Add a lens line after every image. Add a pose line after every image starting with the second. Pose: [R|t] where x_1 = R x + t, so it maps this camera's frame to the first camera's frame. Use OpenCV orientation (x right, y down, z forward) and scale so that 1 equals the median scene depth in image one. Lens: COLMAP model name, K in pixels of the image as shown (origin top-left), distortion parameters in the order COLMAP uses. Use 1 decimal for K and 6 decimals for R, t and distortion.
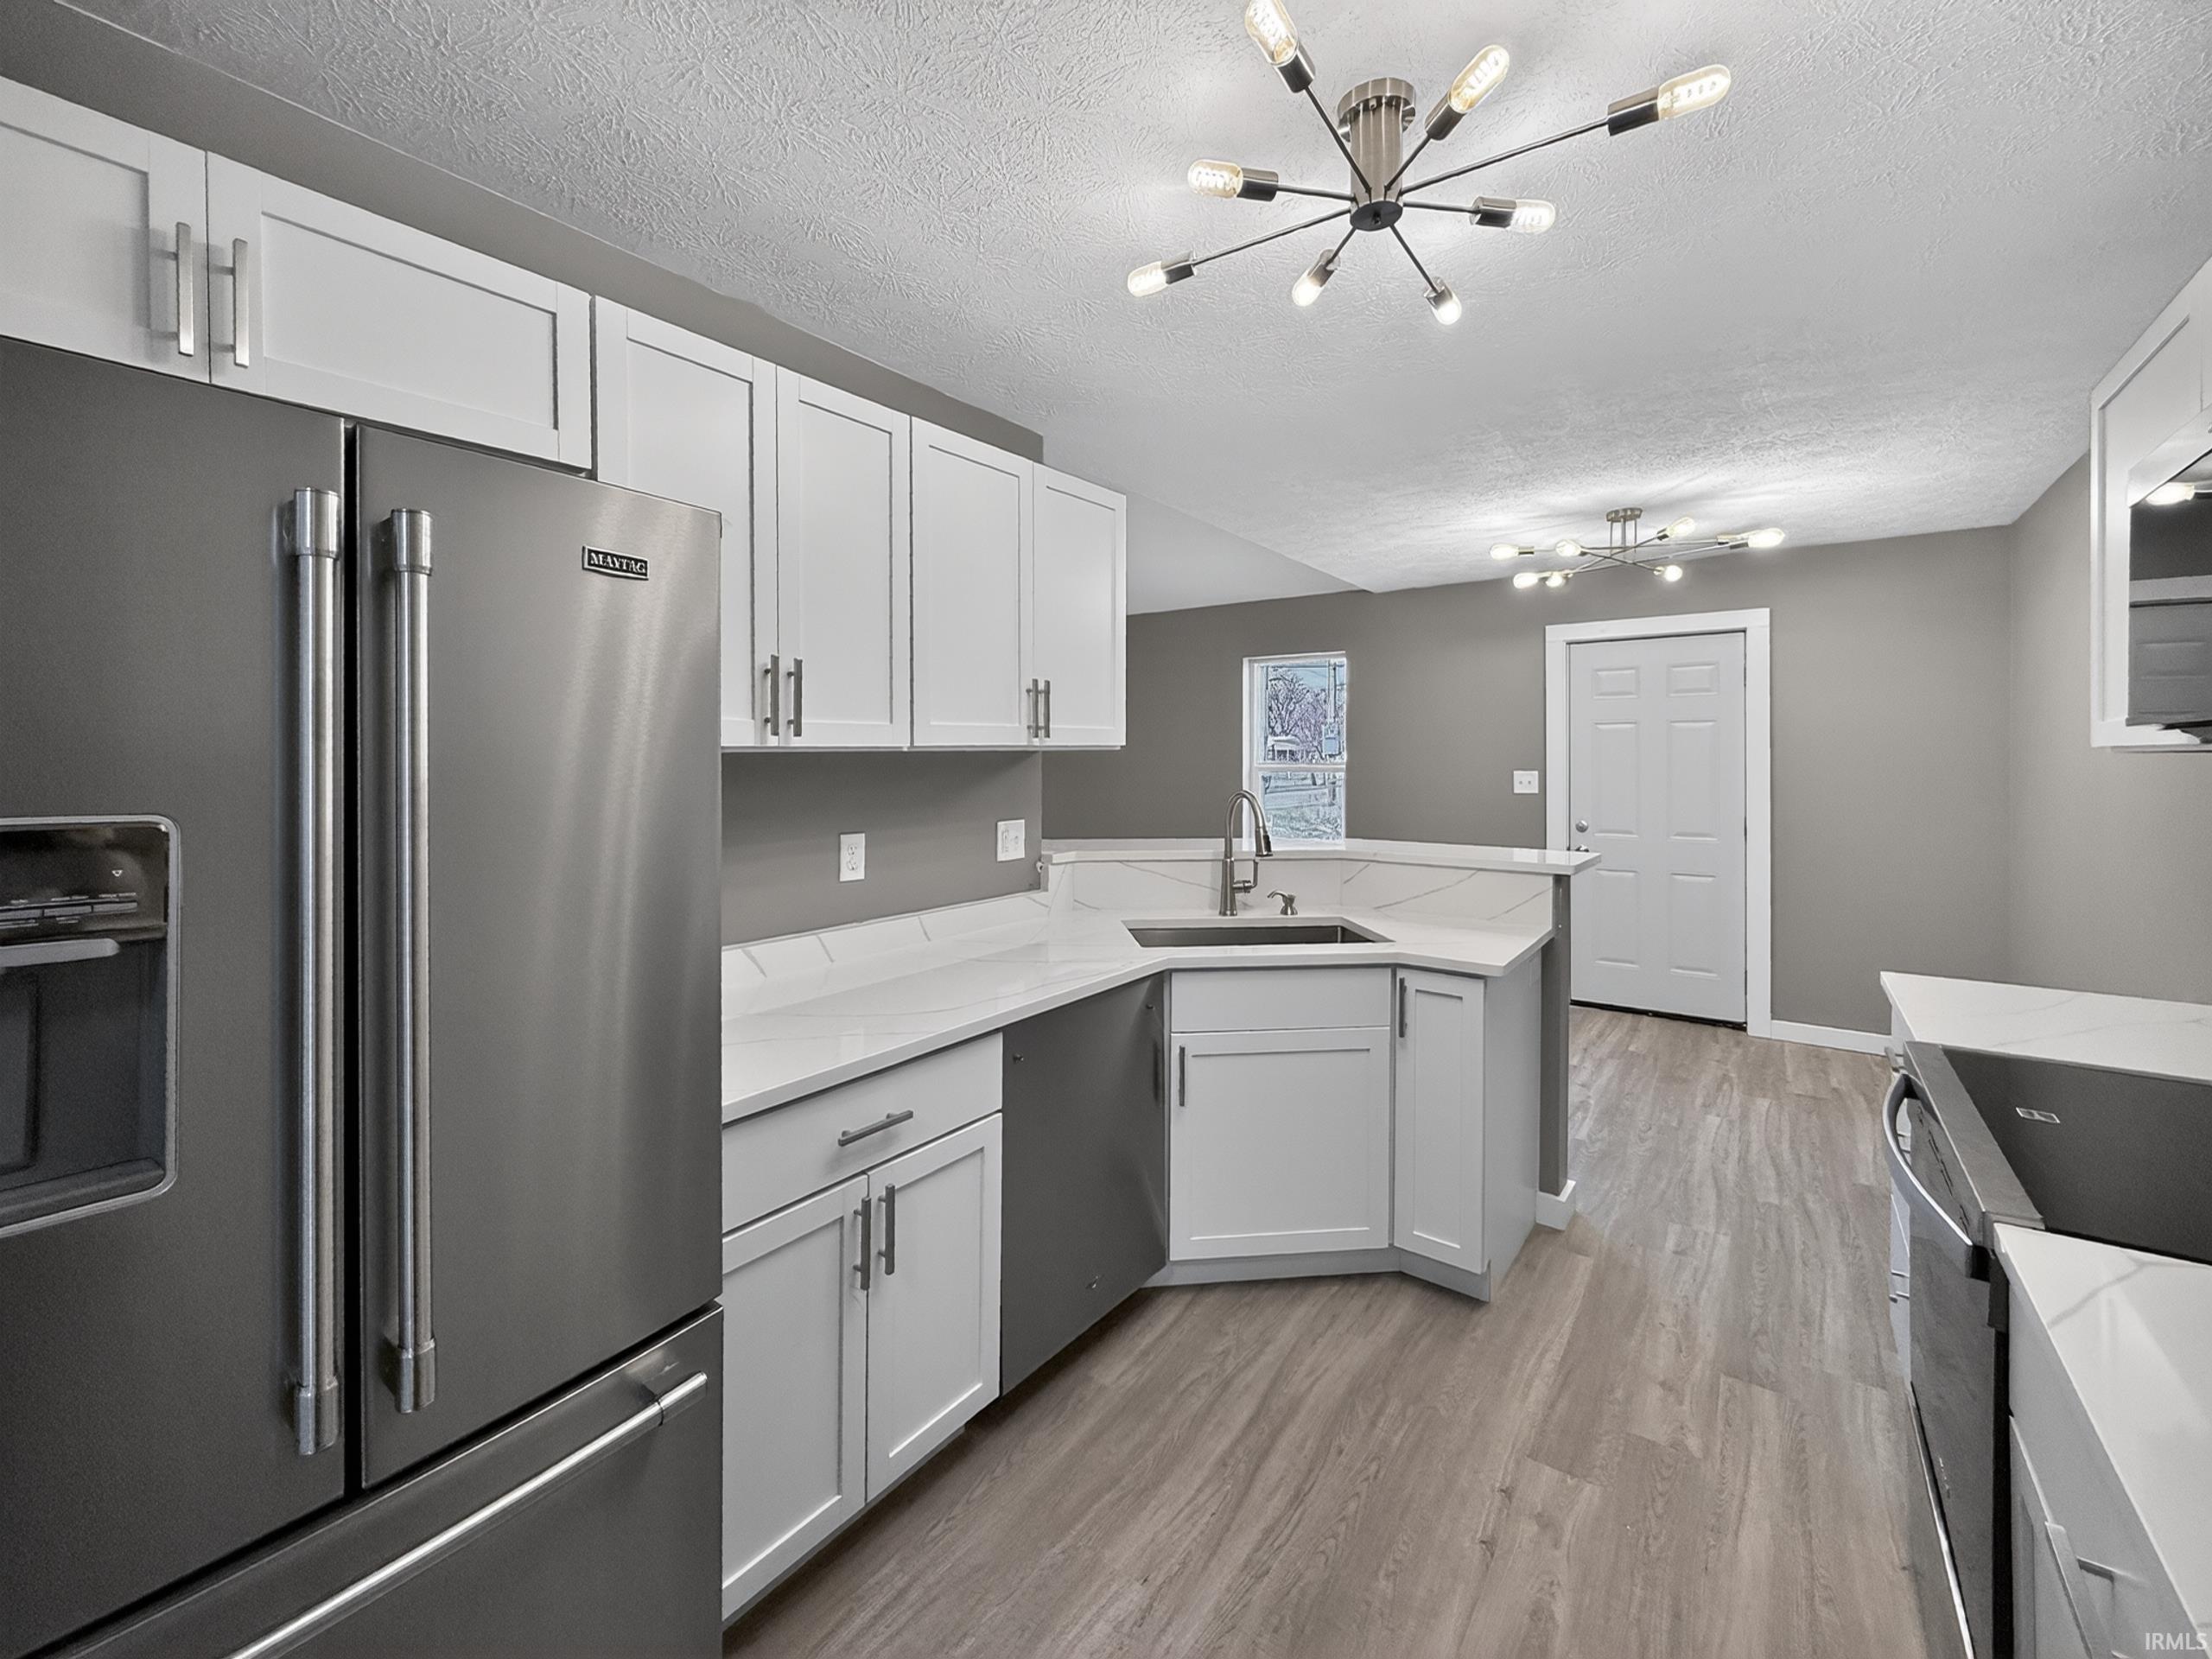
lens RADIAL K [[952.3, 0, 1114.4], [0, 952.3, 827.6], [0, 0, 1]] dist [-0.000186, -0.000004]
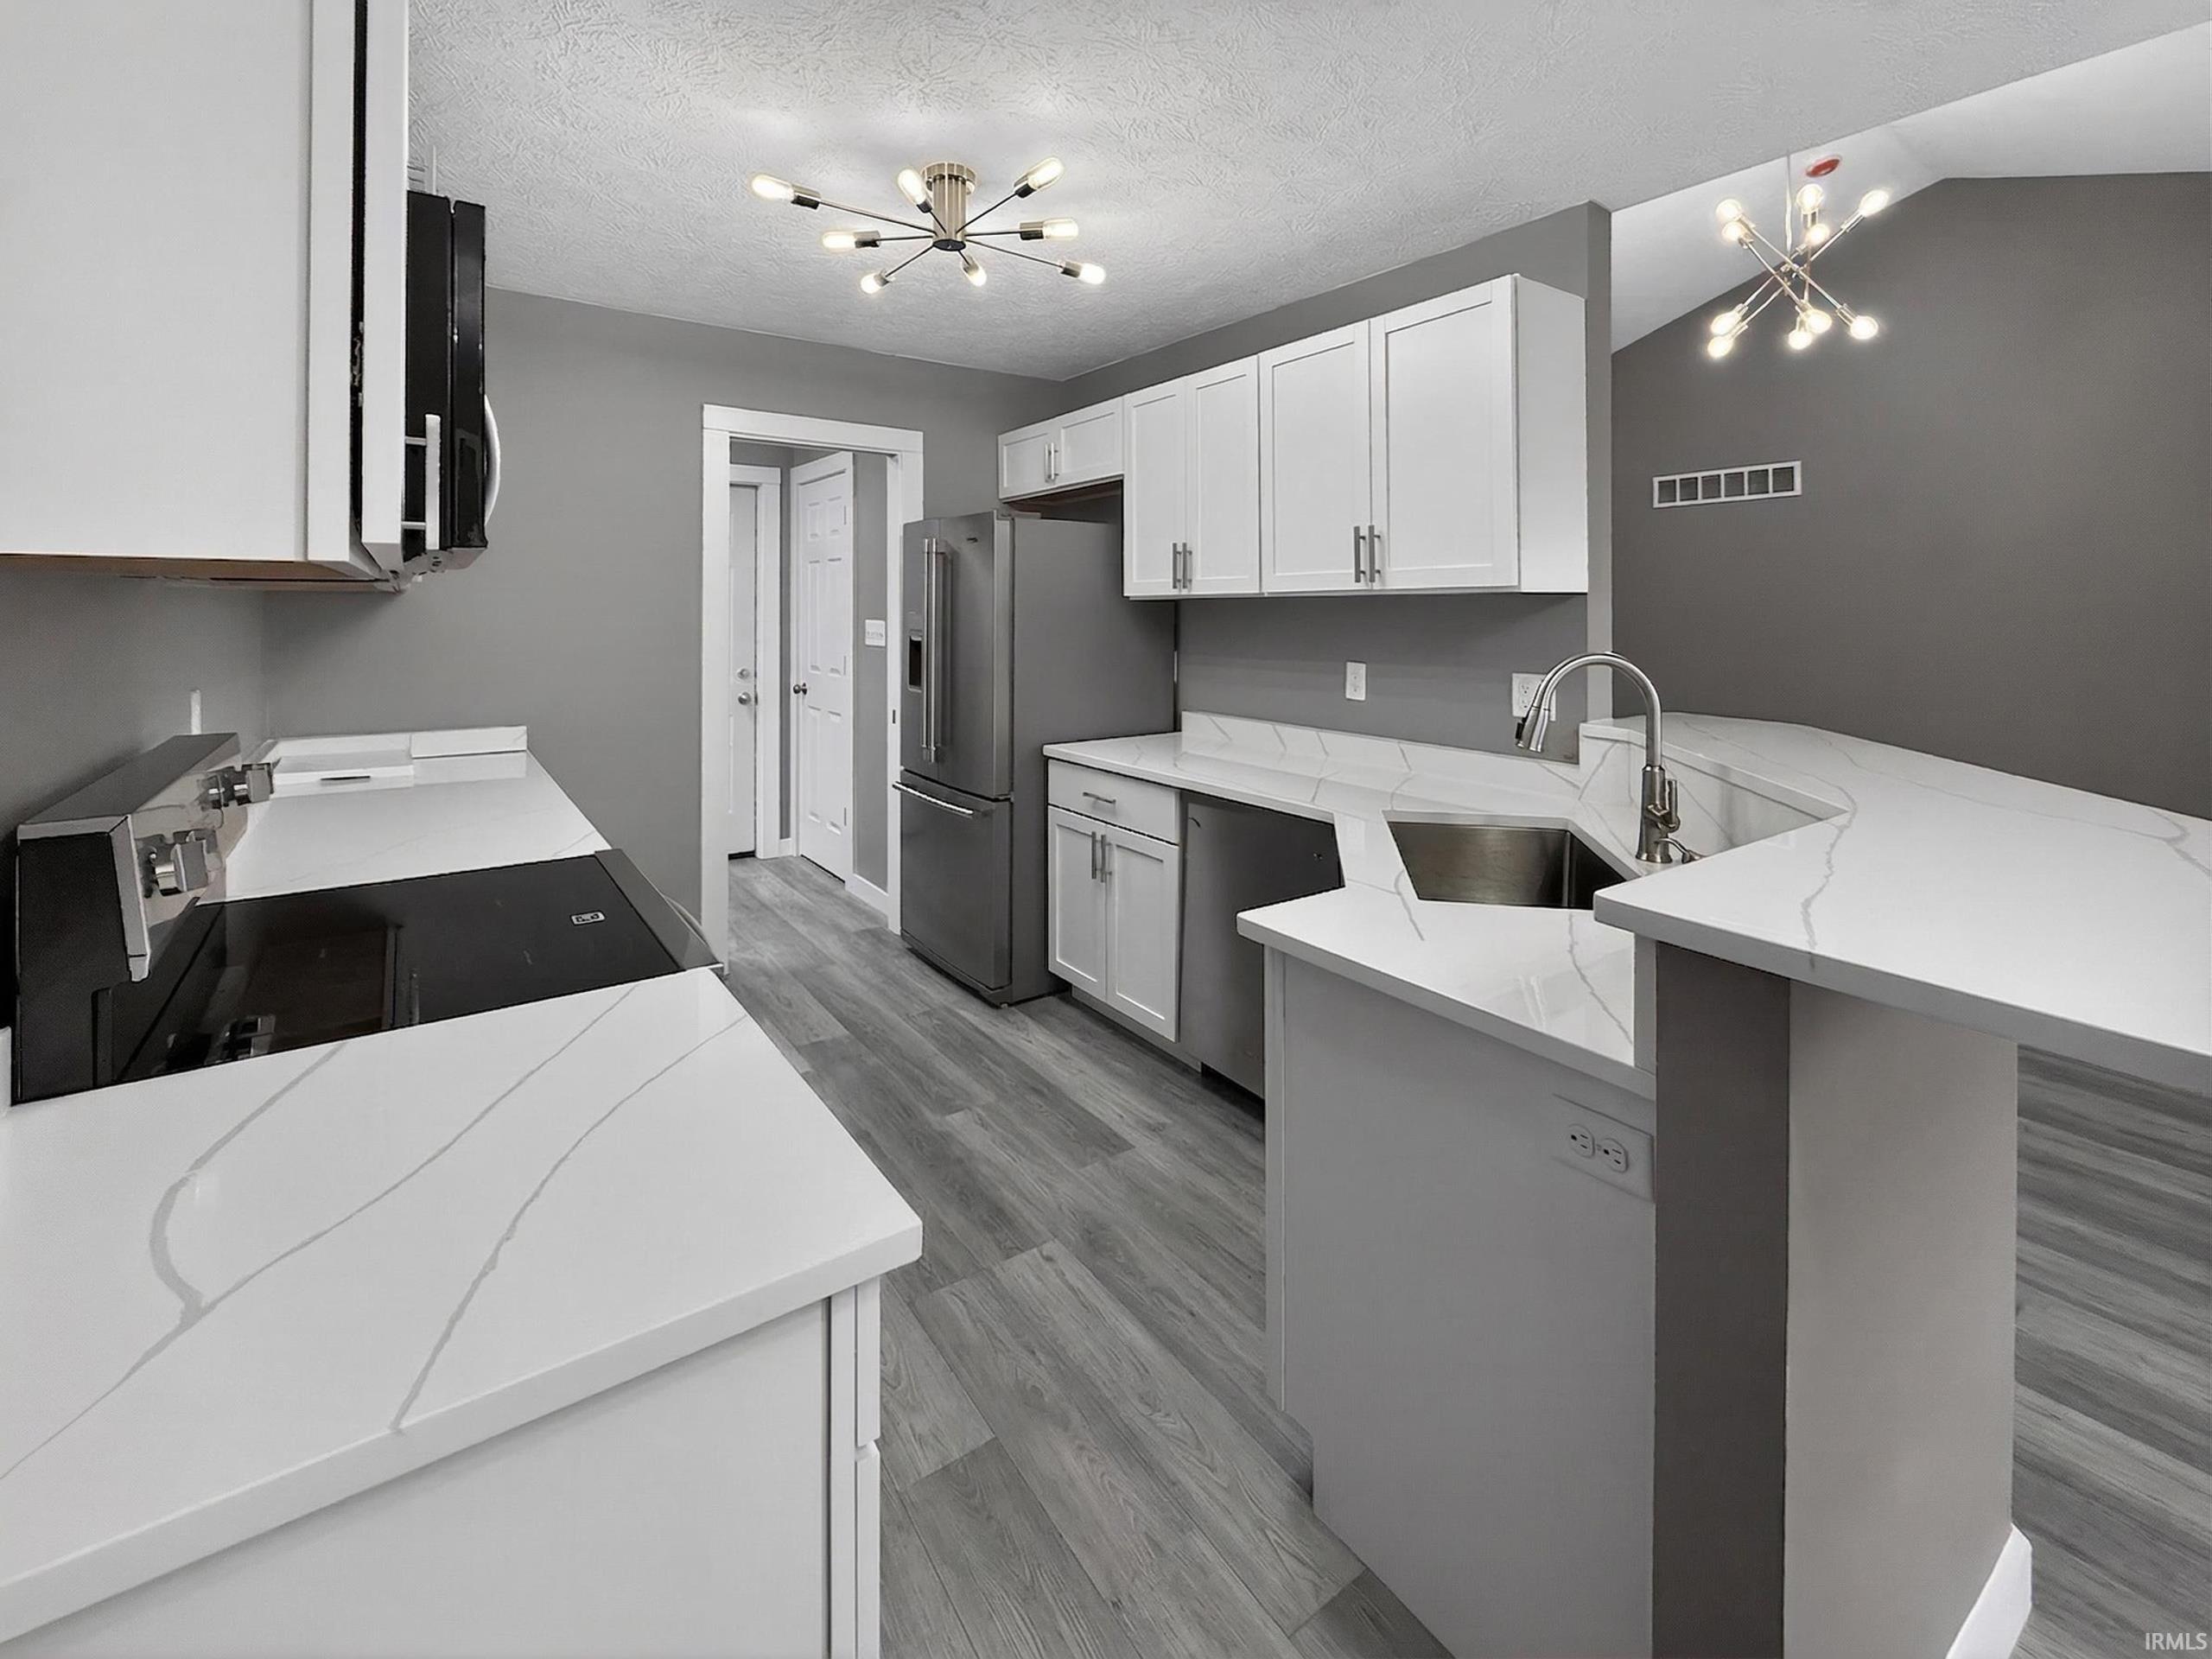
lens RADIAL K [[952.3, 0, 1114.4], [0, 952.3, 827.6], [0, 0, 1]] dist [-0.000186, -0.000004]
pose [[-0.335534, 0.223879, -0.915038, 1.114798], [-0.064640, 0.963588, 0.259461, -0.096478], [0.939808, 0.146206, -0.308845, 1.206819]]
